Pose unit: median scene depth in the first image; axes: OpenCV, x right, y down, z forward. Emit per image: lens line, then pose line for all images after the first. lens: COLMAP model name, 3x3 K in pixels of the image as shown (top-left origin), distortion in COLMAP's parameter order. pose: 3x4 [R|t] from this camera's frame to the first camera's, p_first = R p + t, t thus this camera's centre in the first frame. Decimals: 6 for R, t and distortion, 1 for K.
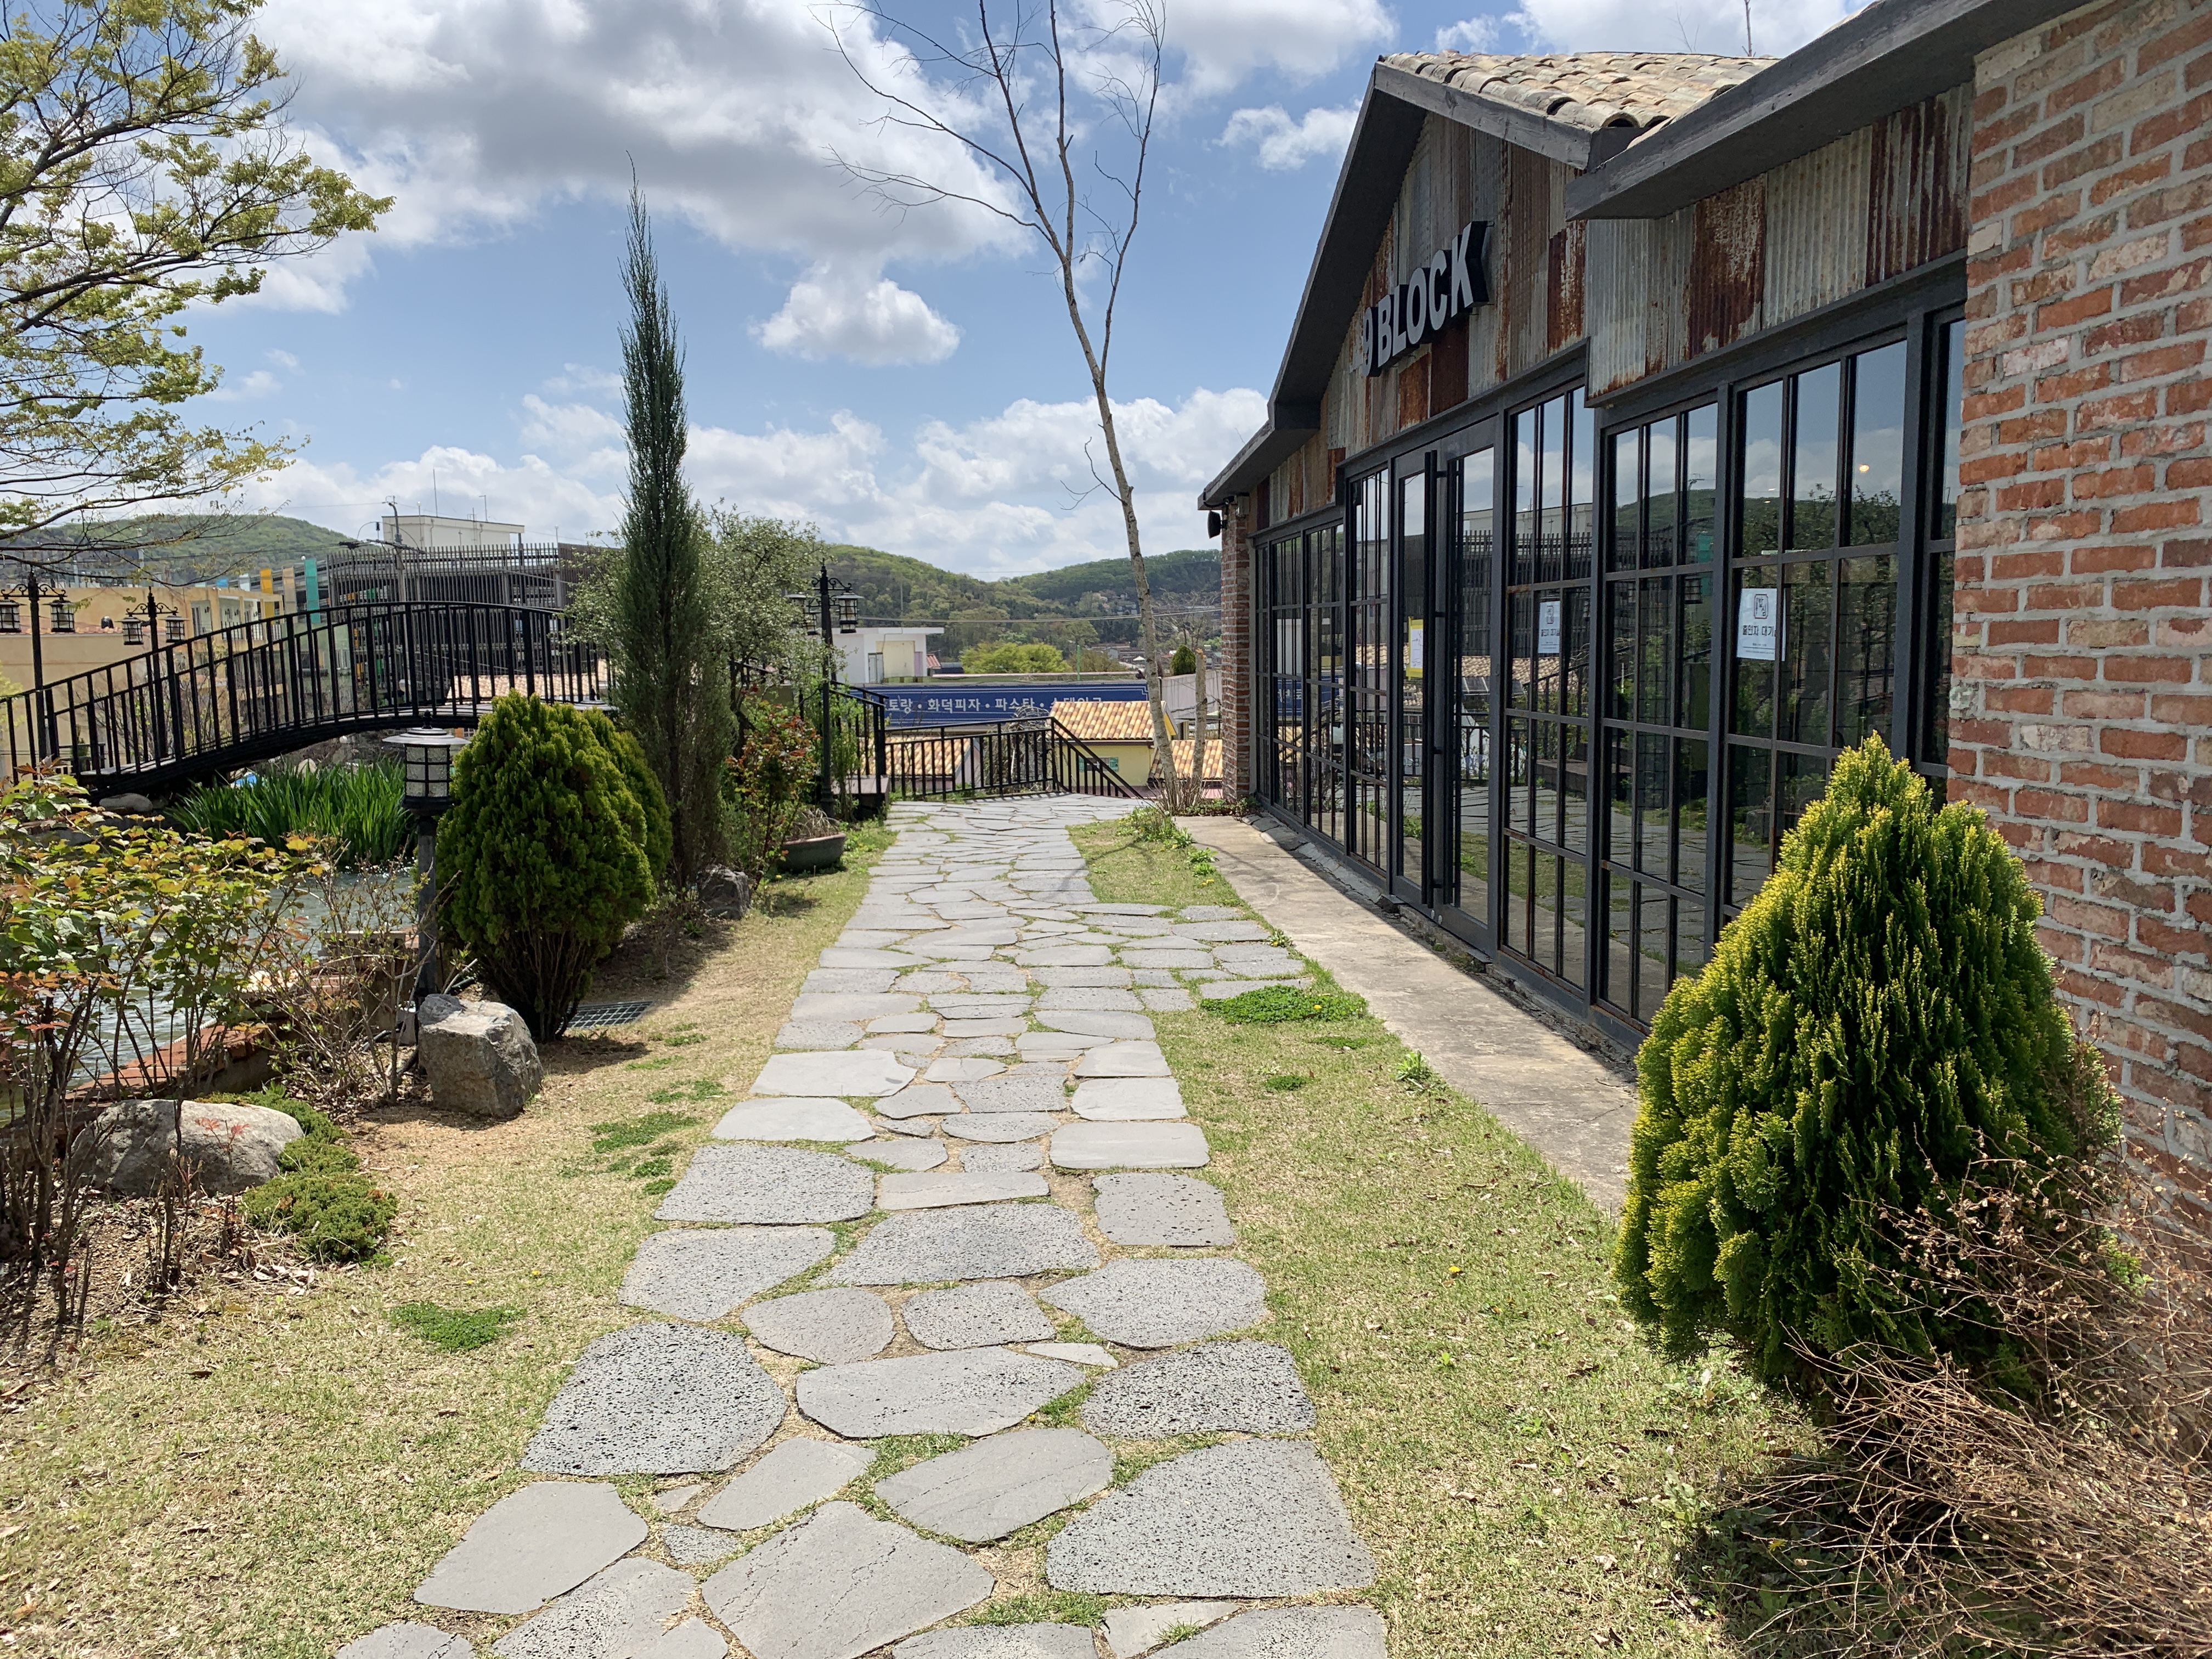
lens RADIAL K [[1679.1, 0, 1111.8], [0, 1679.1, 845.4], [0, 0, 1]] dist [0.045666, -0.042254]
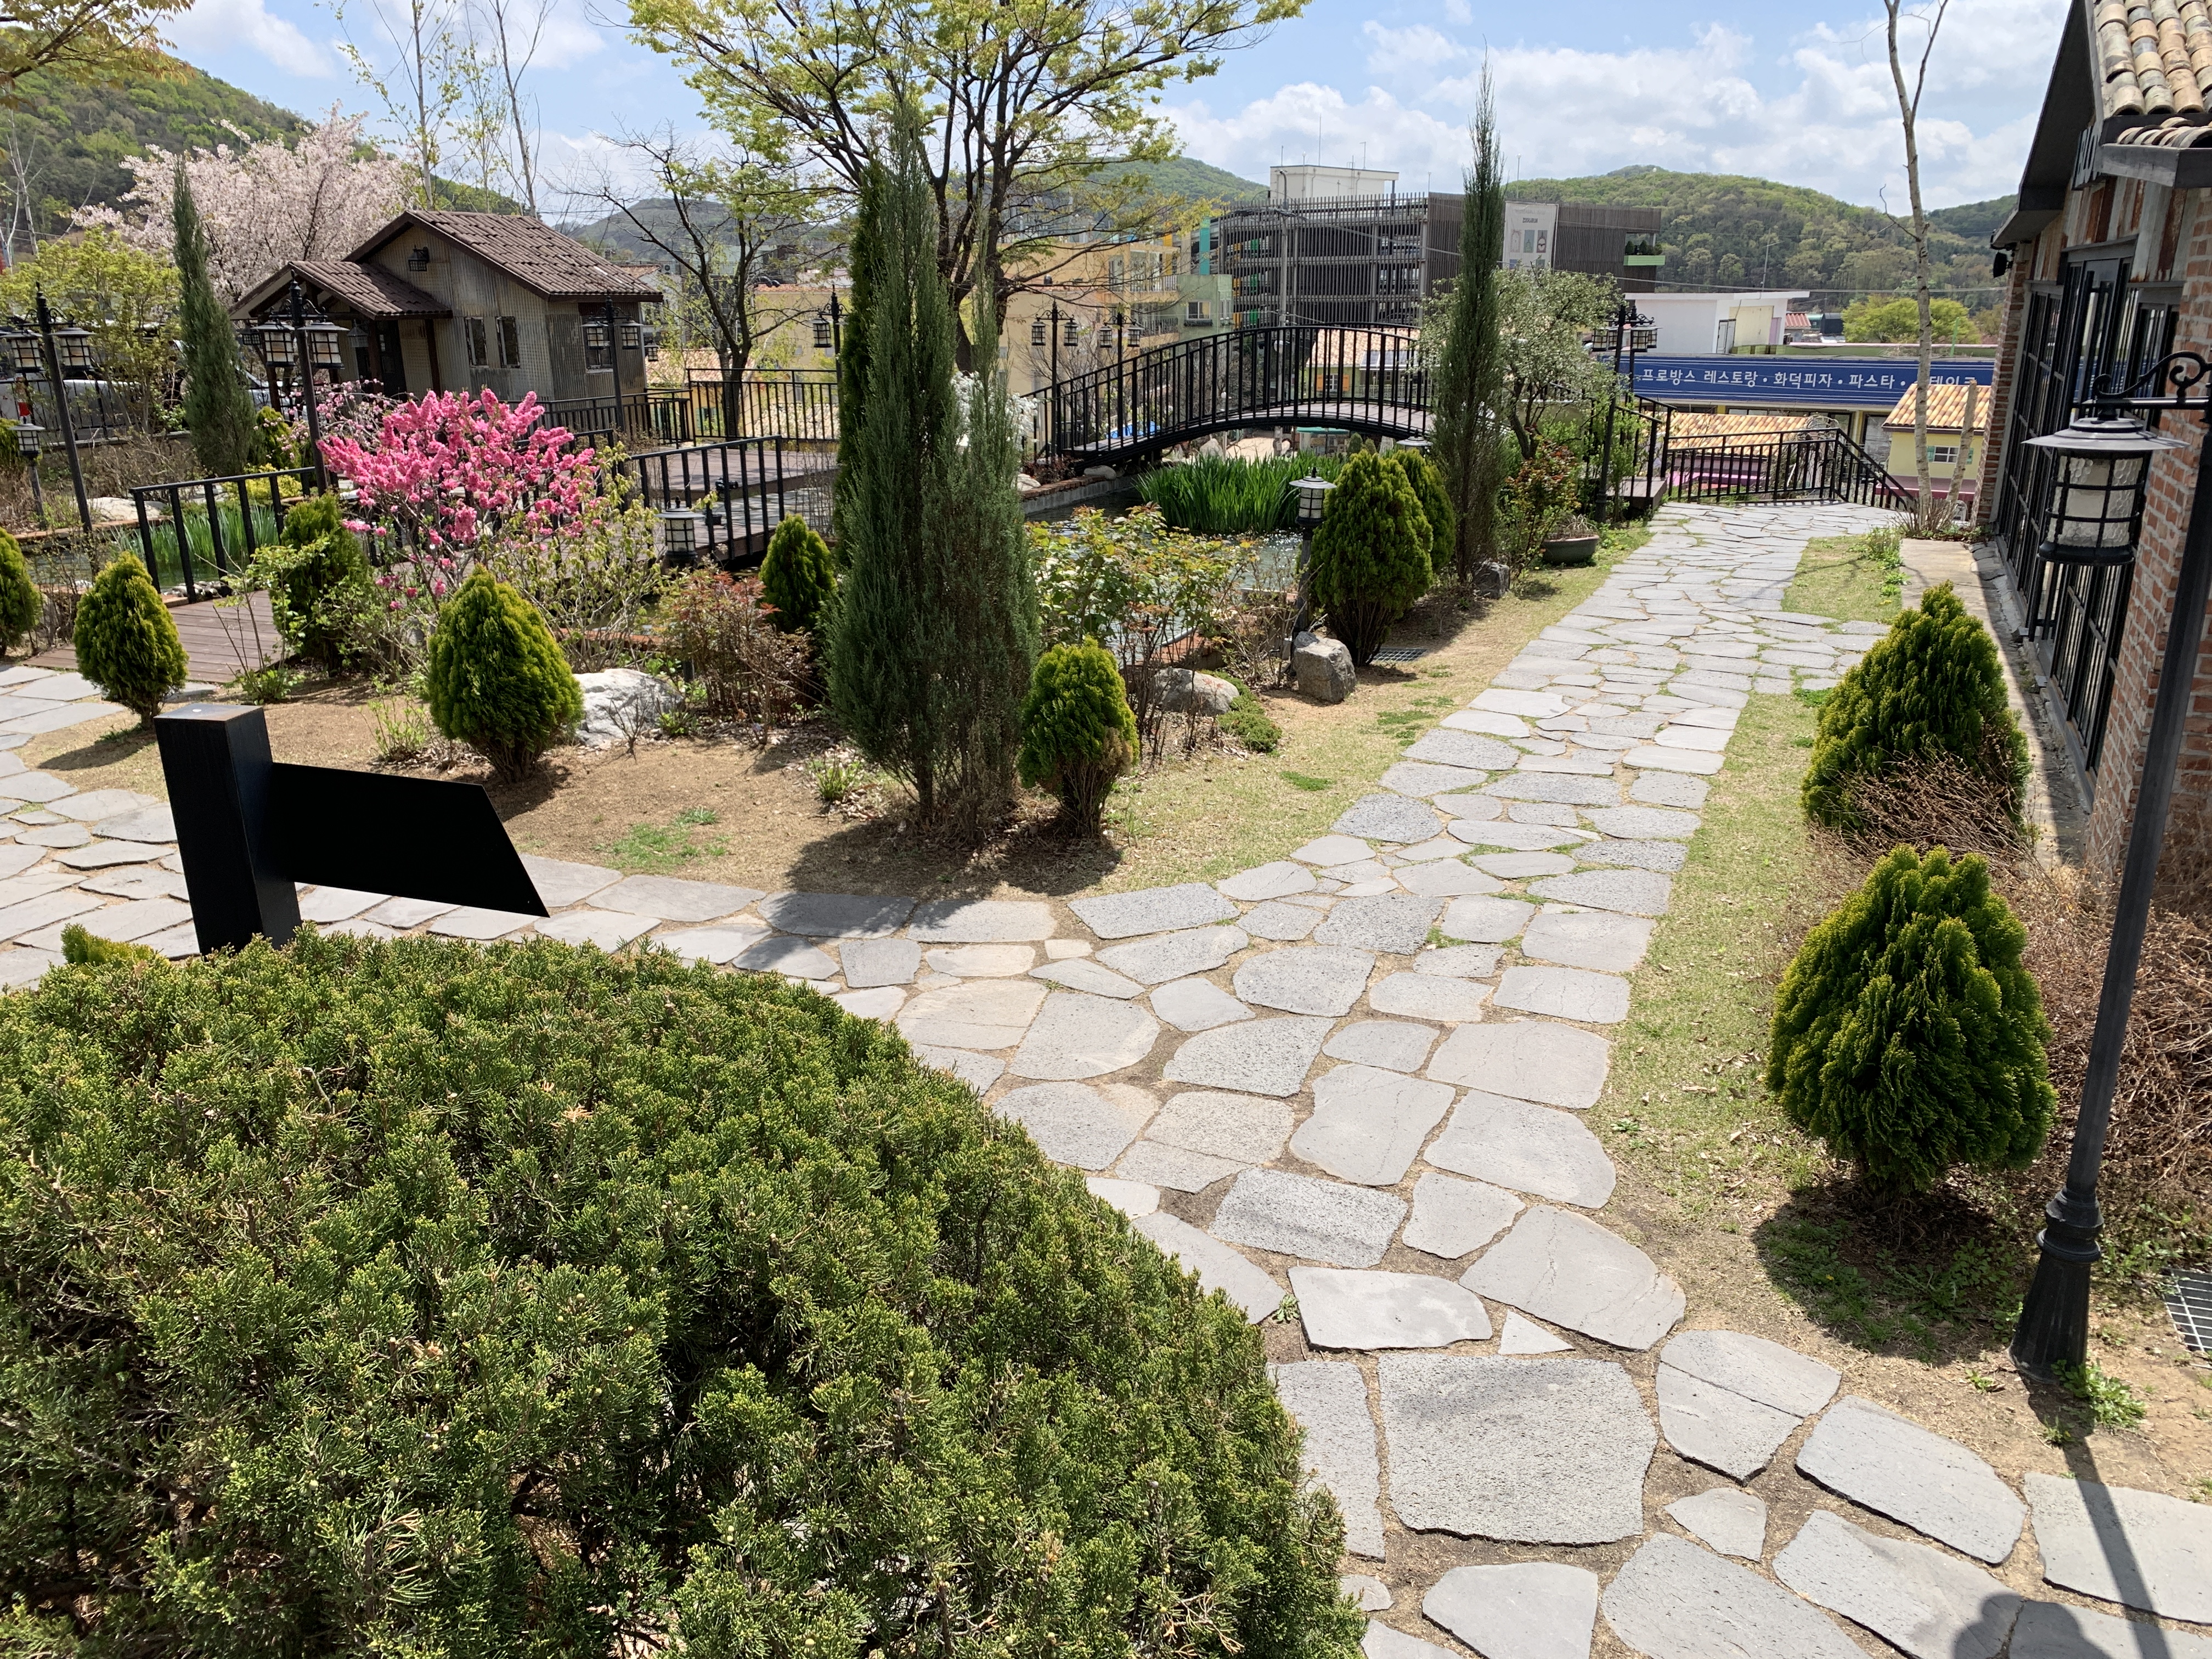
lens RADIAL K [[1679.1, 0, 1092.2], [0, 1679.1, 846.1], [0, 0, 1]] dist [0.045666, -0.042254]
pose [[0.879104, 0.158842, -0.449384, 0.246329], [-0.065401, 0.974117, 0.216378, -0.062740], [0.472122, -0.160829, 0.866738, -0.706634]]
